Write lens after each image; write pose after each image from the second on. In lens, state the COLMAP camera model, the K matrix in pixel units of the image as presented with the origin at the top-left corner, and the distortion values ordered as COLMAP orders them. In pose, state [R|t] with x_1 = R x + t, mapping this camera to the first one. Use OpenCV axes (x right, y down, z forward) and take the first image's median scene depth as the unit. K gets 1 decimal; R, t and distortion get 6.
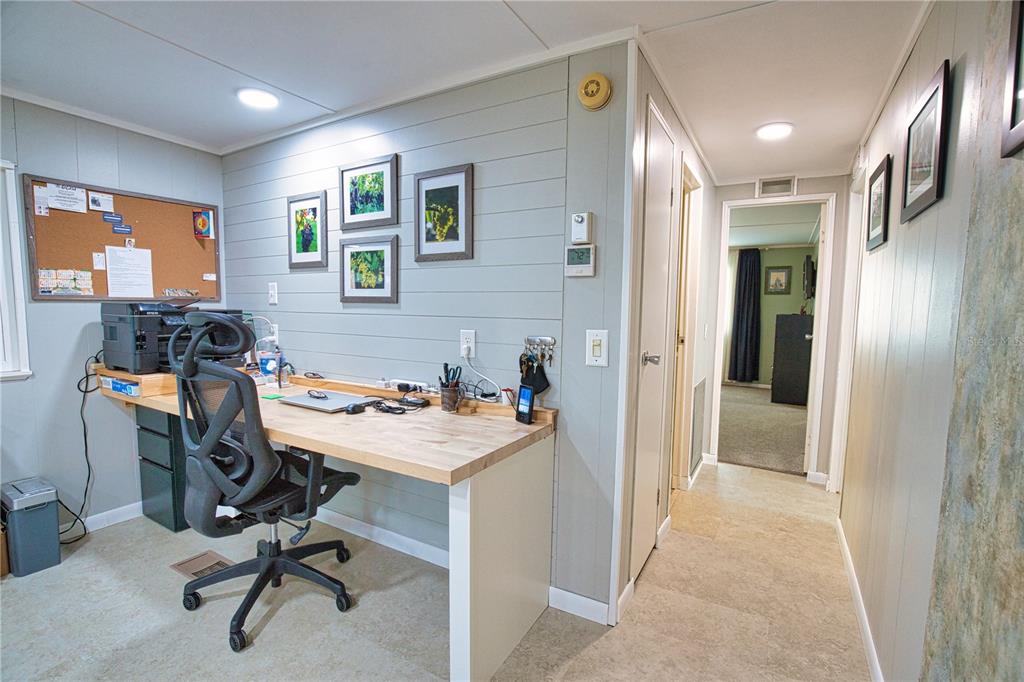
lens RADIAL K [[469.4, 0, 515.9], [0, 469.4, 345.0], [0, 0, 1]] dist [-0.027751, 0.000940]
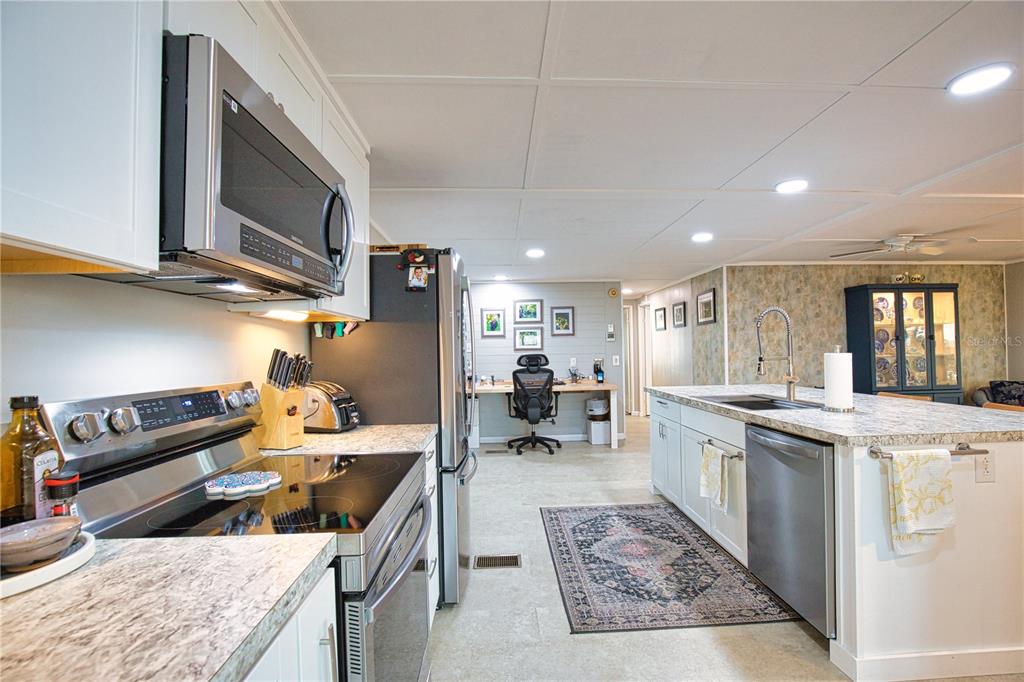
lens RADIAL K [[469.4, 0, 515.9], [0, 469.4, 345.0], [0, 0, 1]] dist [-0.027751, 0.000940]
pose [[0.850247, -0.018664, 0.526052, -1.921225], [0.071703, 0.994162, -0.080621, 0.099020], [-0.521477, 0.106268, 0.846622, -1.356231]]
